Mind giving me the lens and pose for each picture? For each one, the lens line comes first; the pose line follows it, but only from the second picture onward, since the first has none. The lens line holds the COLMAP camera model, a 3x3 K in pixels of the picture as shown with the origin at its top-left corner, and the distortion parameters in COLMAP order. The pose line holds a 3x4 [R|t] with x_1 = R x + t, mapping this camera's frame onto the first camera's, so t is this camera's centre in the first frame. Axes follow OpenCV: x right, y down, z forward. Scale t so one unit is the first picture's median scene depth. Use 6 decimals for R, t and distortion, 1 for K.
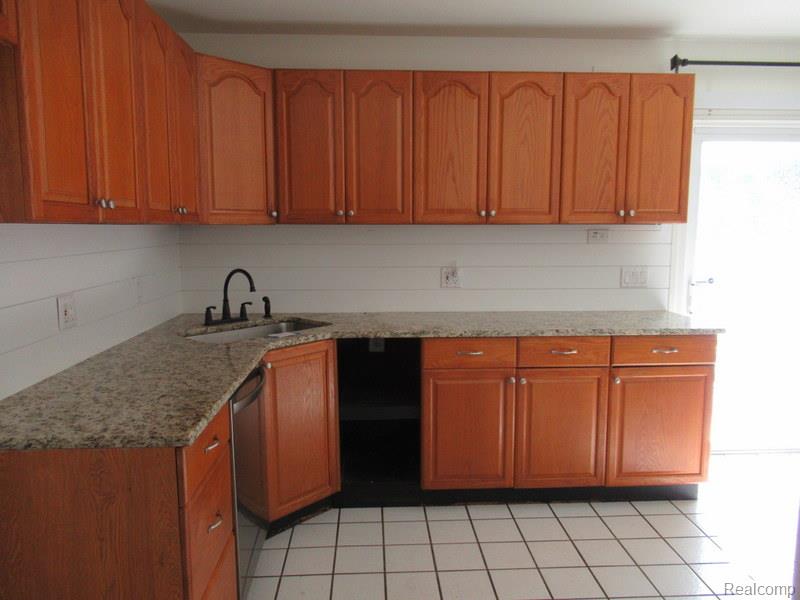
lens RADIAL K [[601.3, 0, 400.3], [0, 601.3, 300.1], [0, 0, 1]] dist [-0.005924, -0.001666]
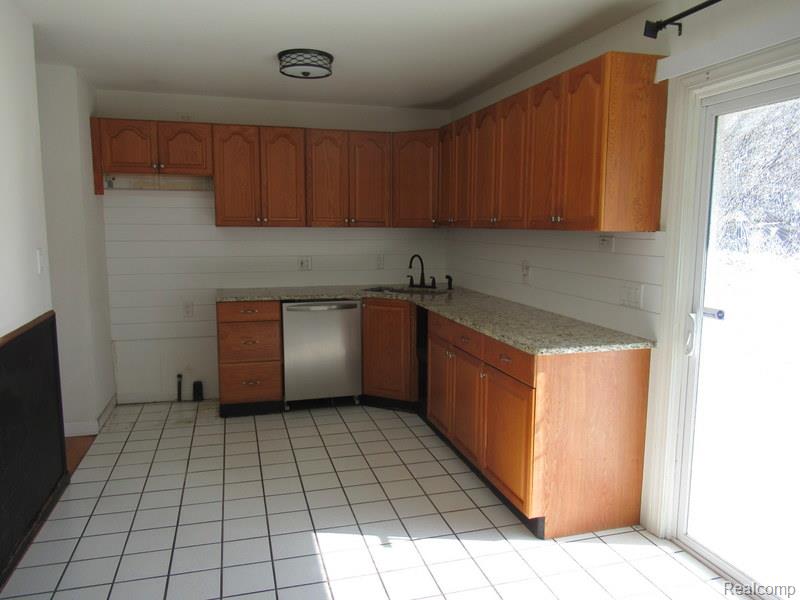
lens RADIAL K [[601.3, 0, 402.8], [0, 601.3, 301.2], [0, 0, 1]] dist [-0.005924, -0.001666]
pose [[0.218637, 0.123551, -0.967953, 1.289643], [-0.134641, 0.986284, 0.095478, -0.075321], [0.966473, 0.109451, 0.232274, 0.571833]]
